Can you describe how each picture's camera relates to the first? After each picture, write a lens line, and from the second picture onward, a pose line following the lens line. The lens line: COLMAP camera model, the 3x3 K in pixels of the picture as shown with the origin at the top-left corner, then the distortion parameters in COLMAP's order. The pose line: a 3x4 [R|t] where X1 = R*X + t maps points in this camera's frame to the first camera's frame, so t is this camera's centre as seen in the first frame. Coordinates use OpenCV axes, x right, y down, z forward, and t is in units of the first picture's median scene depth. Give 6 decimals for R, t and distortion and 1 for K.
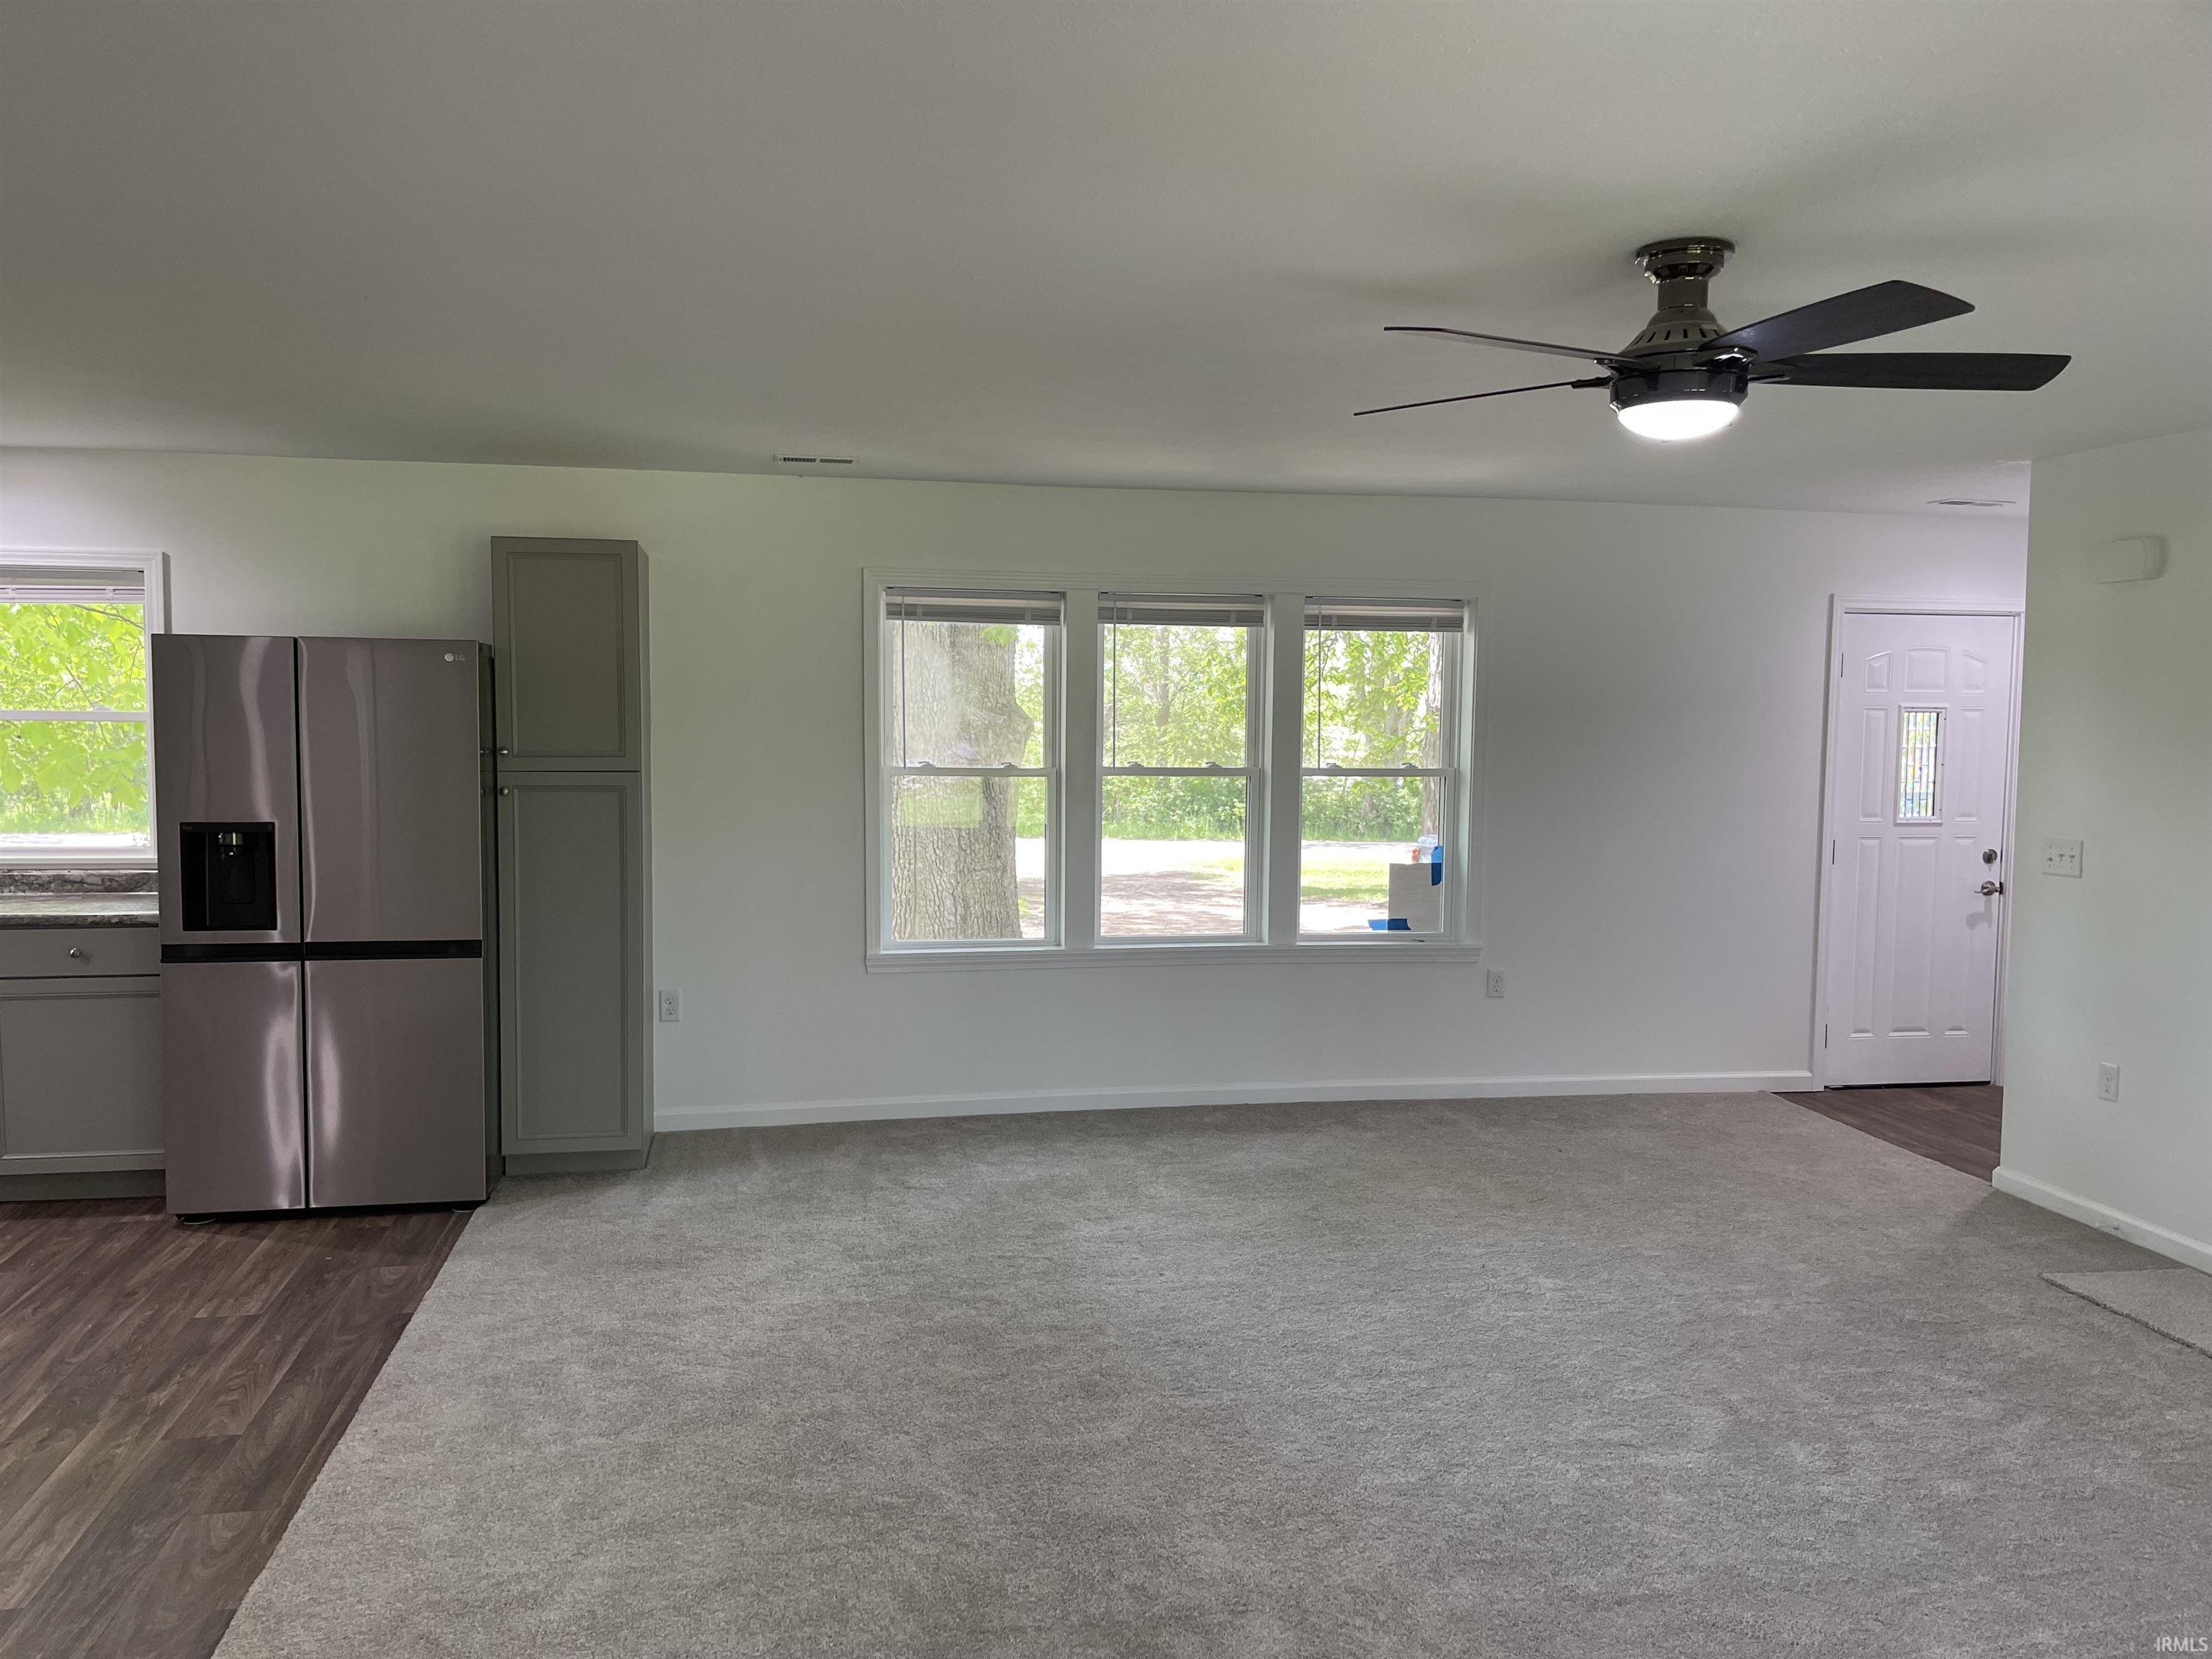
lens RADIAL K [[1670.5, 0, 1098.1], [0, 1670.5, 848.3], [0, 0, 1]] dist [0.066422, -0.088367]
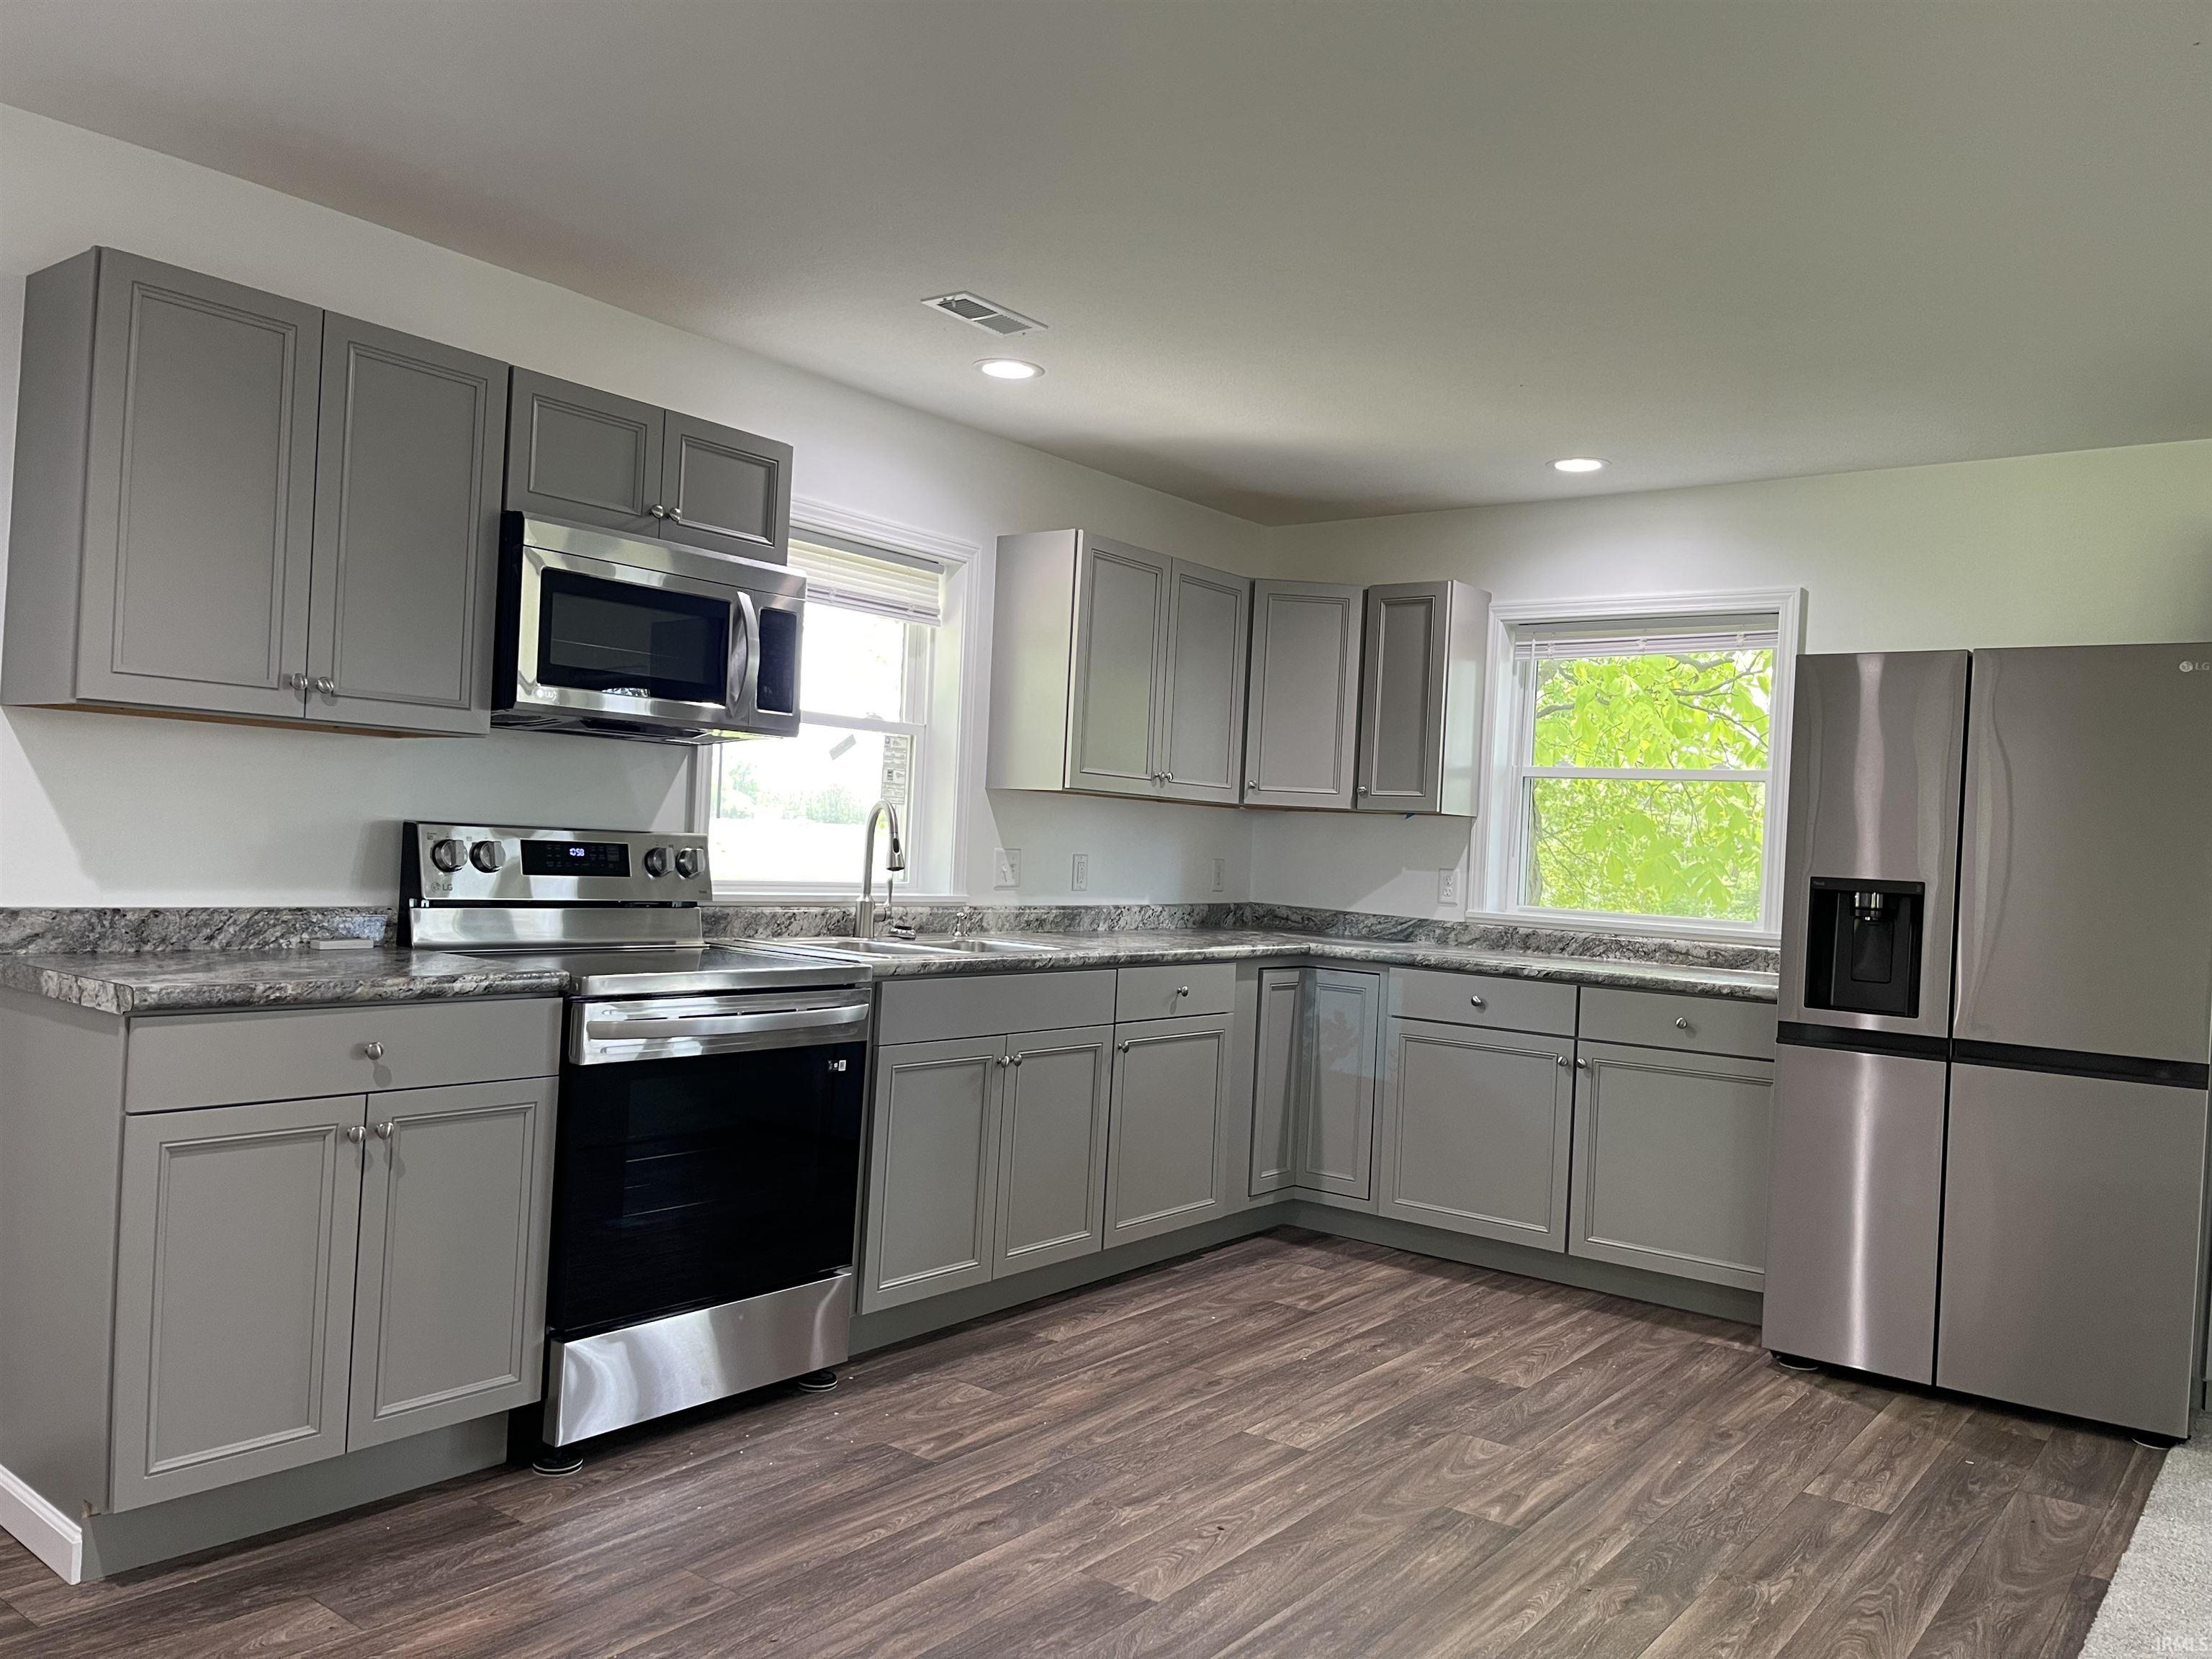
lens RADIAL K [[1670.5, 0, 1111.6], [0, 1670.5, 838.2], [0, 0, 1]] dist [0.066422, -0.088367]
pose [[0.661619, 0.019281, -0.749593, -0.144528], [-0.099874, 0.993028, -0.062610, 0.051628], [0.743159, 0.116289, 0.658932, 0.187015]]
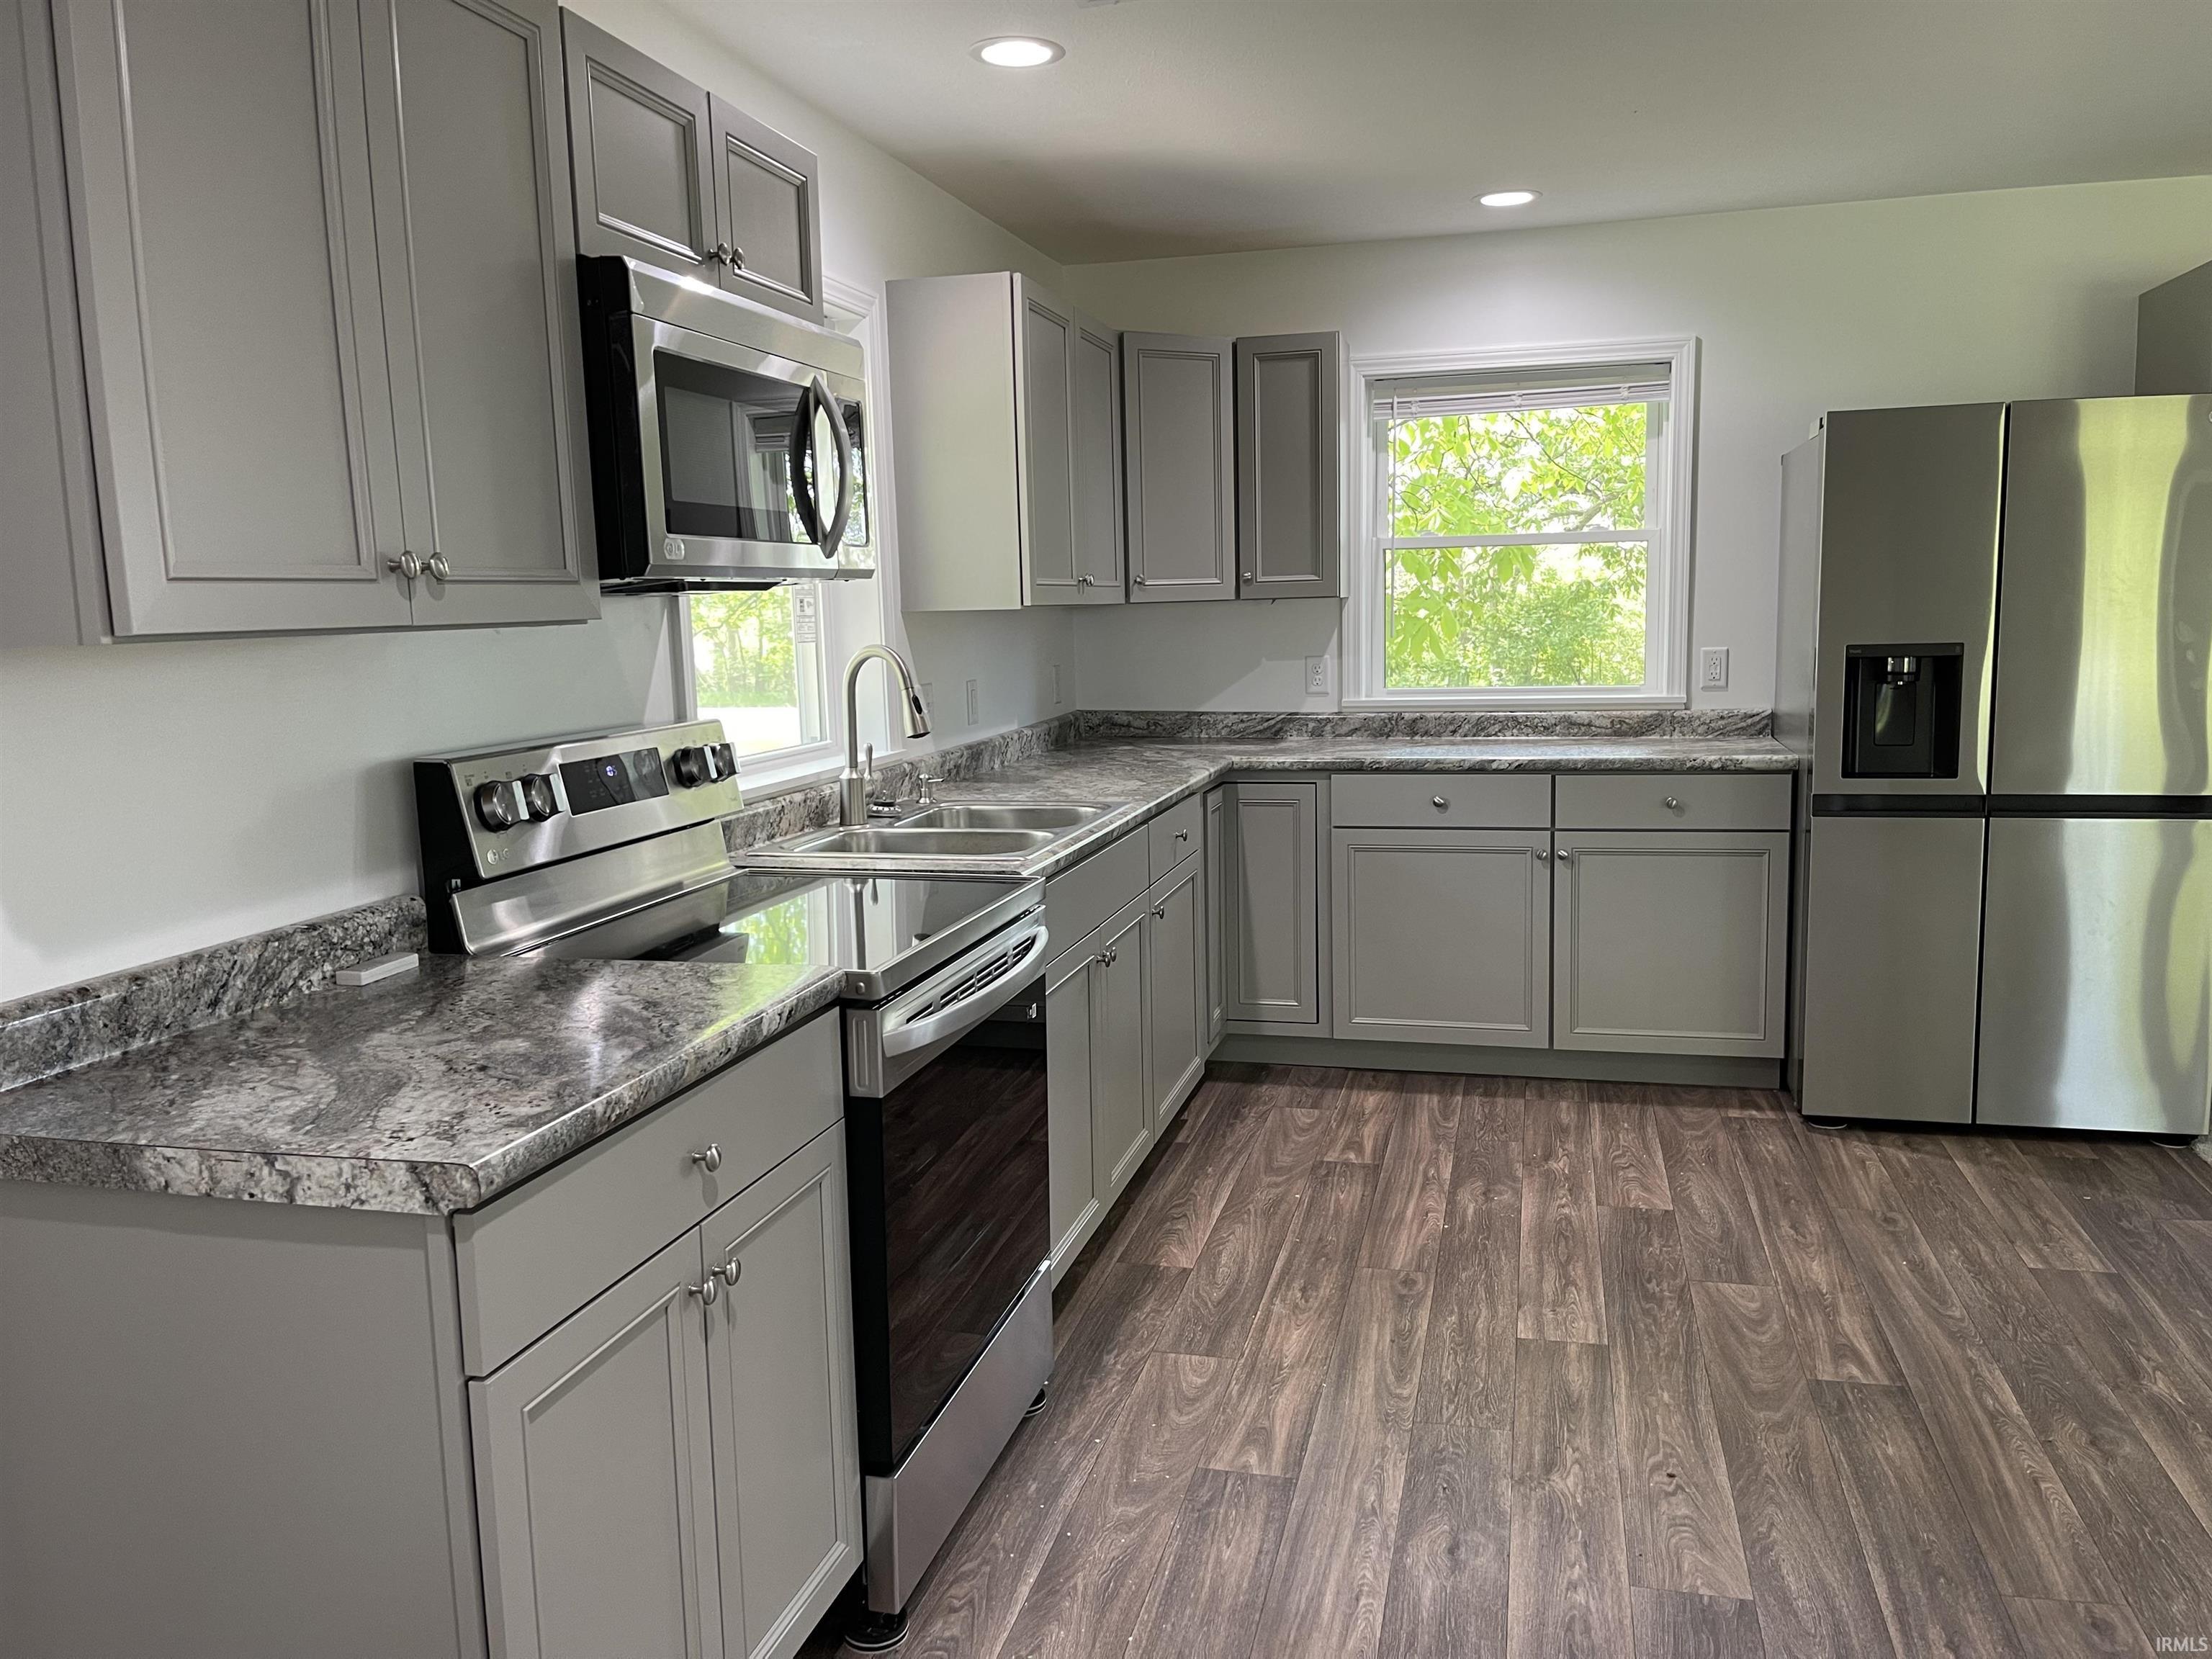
lens RADIAL K [[1670.5, 0, 1126.5], [0, 1670.5, 839.2], [0, 0, 1]] dist [0.066422, -0.088367]
pose [[0.903635, 0.027114, -0.427445, -0.497063], [0.002478, 0.997647, 0.068521, 0.021227], [0.428297, -0.062977, 0.901441, 0.107967]]
